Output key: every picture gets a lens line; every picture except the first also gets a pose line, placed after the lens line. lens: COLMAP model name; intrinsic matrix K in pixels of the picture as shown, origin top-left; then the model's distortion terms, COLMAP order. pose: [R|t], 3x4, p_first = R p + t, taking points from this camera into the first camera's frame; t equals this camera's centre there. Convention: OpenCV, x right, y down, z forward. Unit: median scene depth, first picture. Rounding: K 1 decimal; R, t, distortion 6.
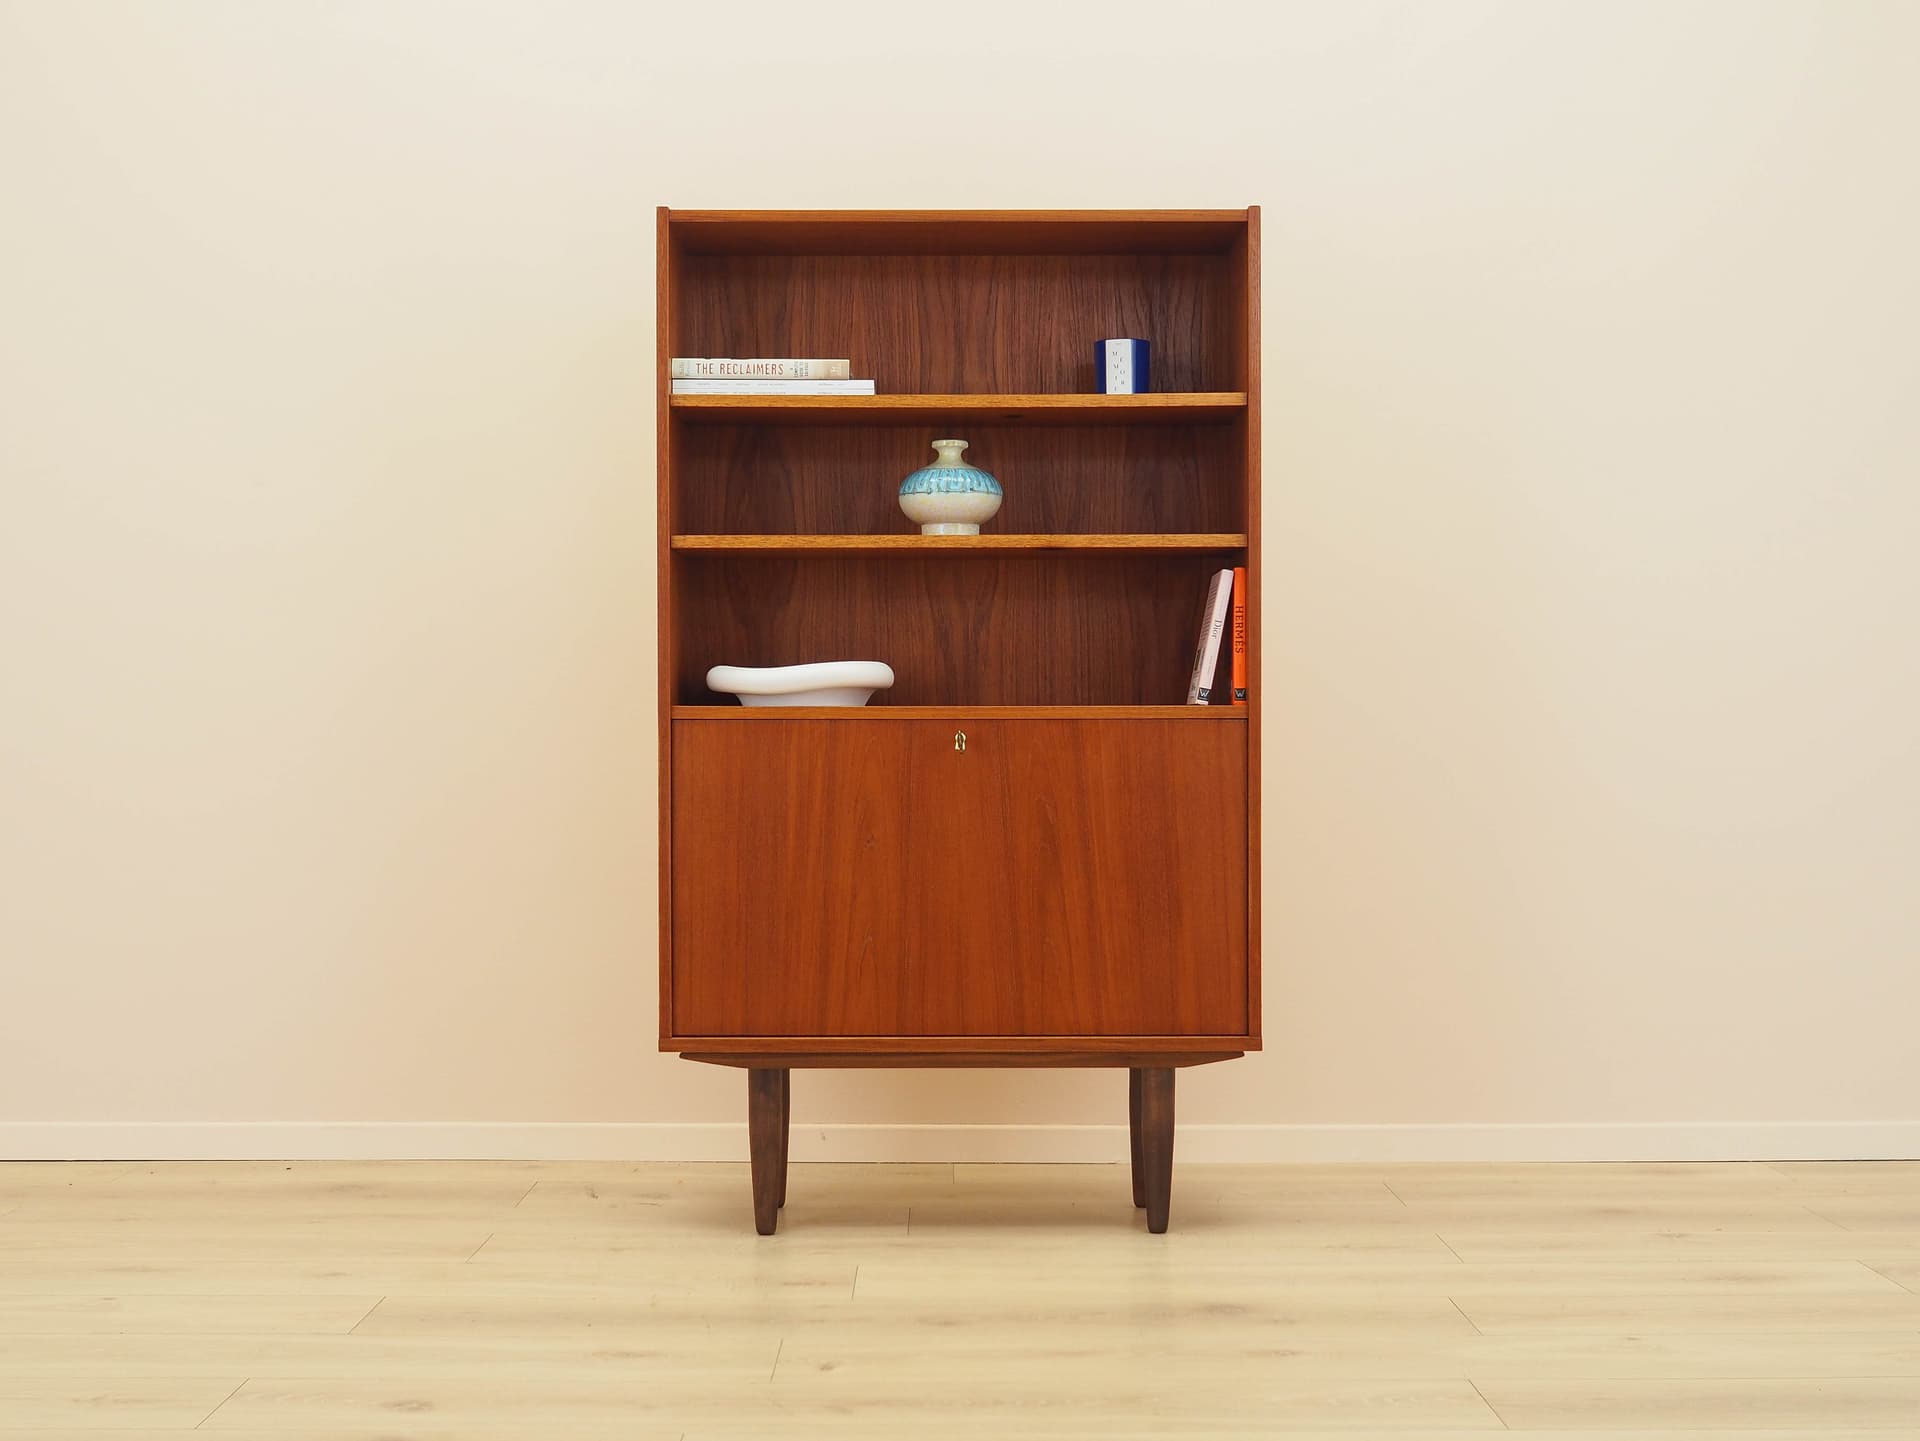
lens RADIAL K [[2273.5, 0, 960.9], [0, 2273.5, 728.2], [0, 0, 1]] dist [0.105234, 0.000000]
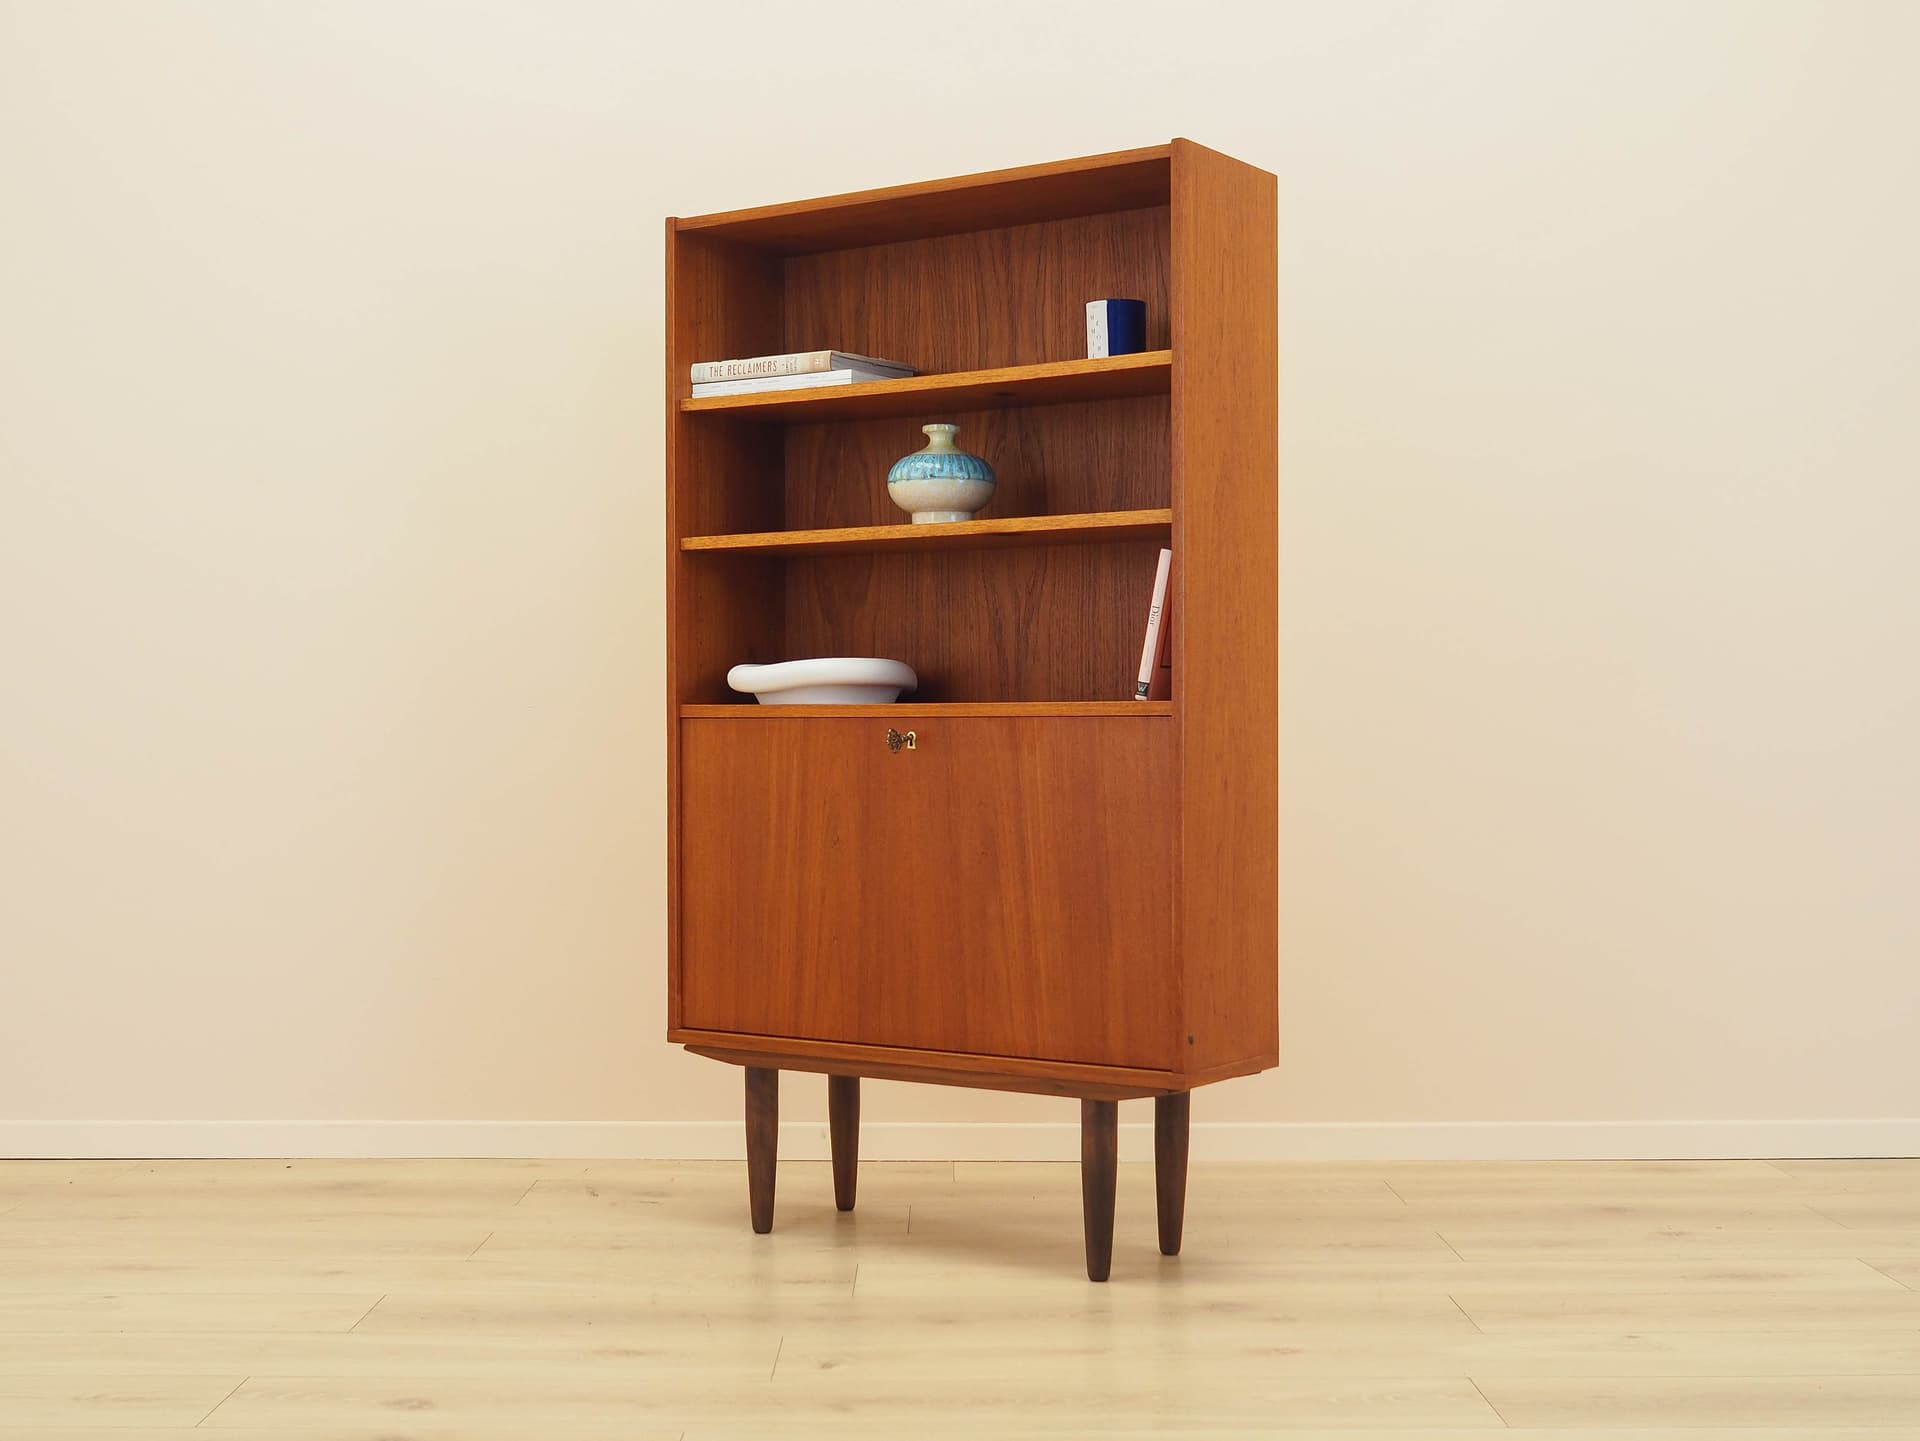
lens RADIAL K [[2273.5, 0, 966.0], [0, 2273.5, 725.8], [0, 0, 1]] dist [0.105234, 0.000000]
pose [[0.852345, -0.001385, -0.522979, 0.514388], [0.003042, 0.999993, 0.002310, -0.002307], [0.522972, -0.003560, 0.852343, 0.195363]]
